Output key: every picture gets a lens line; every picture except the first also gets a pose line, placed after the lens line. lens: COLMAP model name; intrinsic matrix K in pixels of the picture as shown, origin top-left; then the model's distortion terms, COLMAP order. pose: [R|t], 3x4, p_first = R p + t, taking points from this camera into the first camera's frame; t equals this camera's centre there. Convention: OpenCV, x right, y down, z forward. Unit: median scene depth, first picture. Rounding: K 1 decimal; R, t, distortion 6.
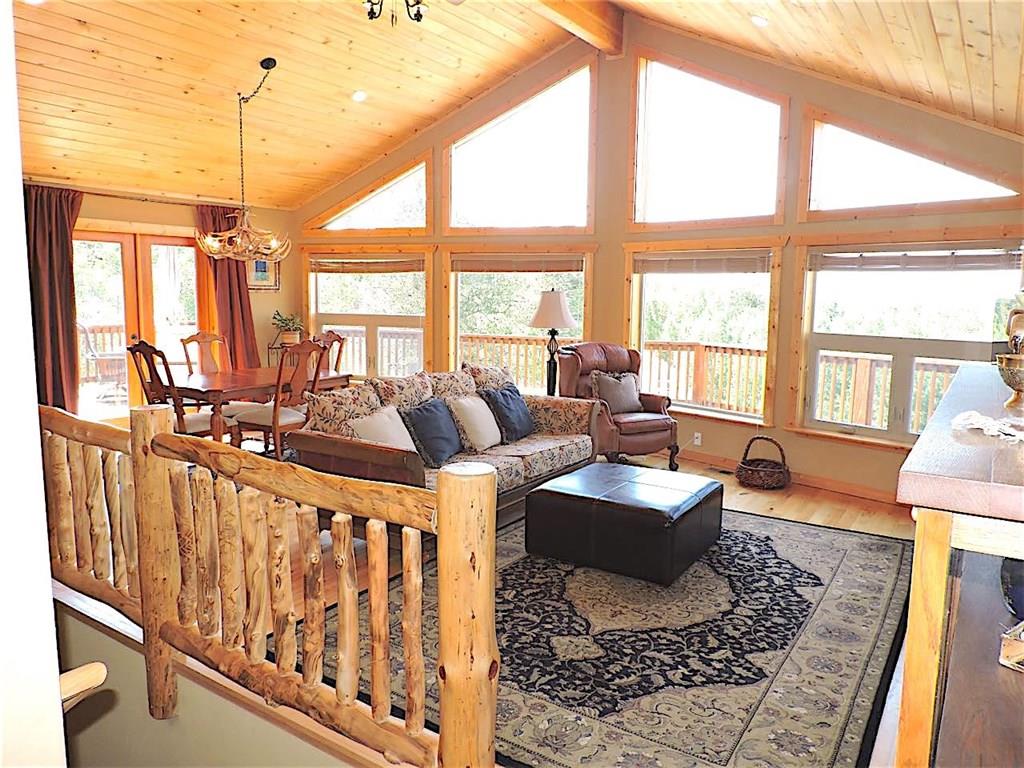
lens RADIAL K [[731.8, 0, 519.5], [0, 731.8, 389.8], [0, 0, 1]] dist [-0.013691, -0.003617]
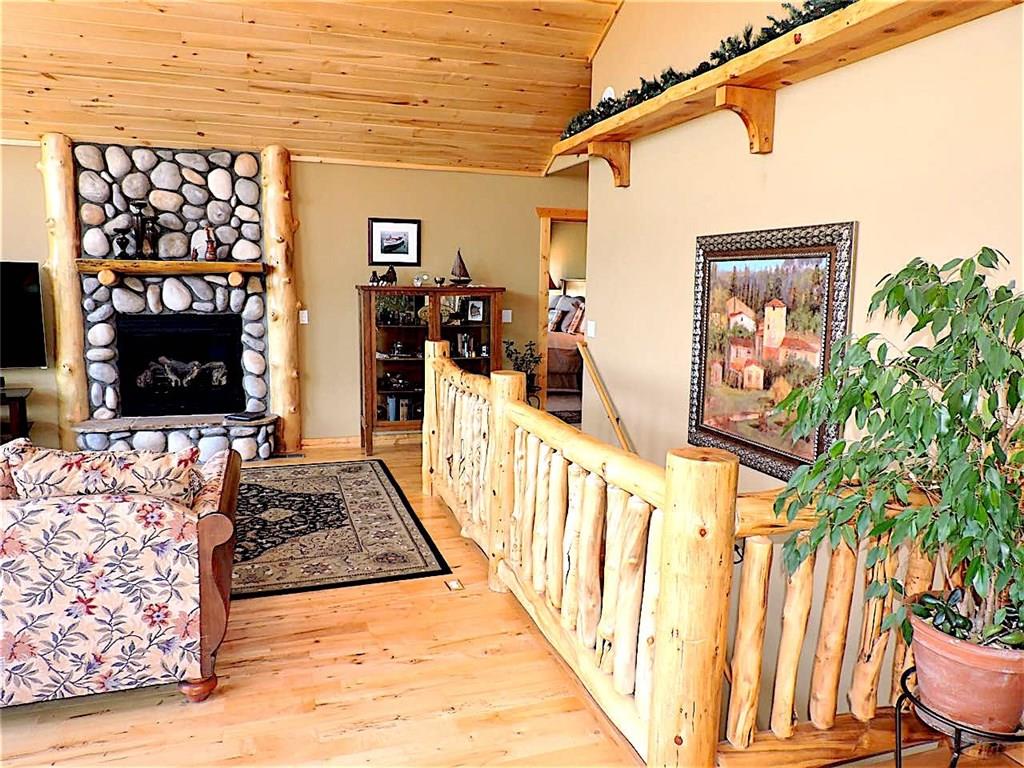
lens RADIAL K [[731.8, 0, 512.8], [0, 731.8, 386.7], [0, 0, 1]] dist [-0.013691, -0.003617]
pose [[-0.785018, -0.120773, 0.607586, -0.615872], [0.055860, 0.963014, 0.263596, -0.130478], [-0.616950, 0.240867, -0.749237, 0.944745]]
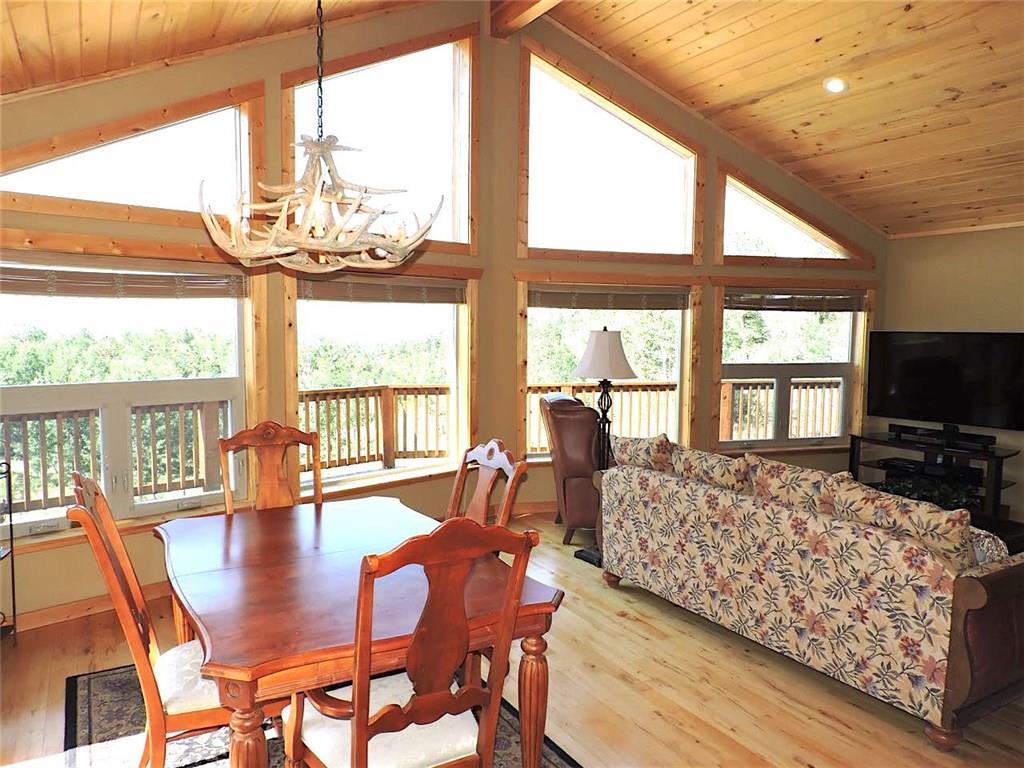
lens RADIAL K [[731.8, 0, 509.3], [0, 731.8, 382.5], [0, 0, 1]] dist [-0.013691, -0.003617]
pose [[0.443887, -0.080724, 0.892439, -0.741183], [0.121781, 0.992128, 0.029170, -0.122548], [-0.887769, 0.095734, 0.450224, 0.790976]]
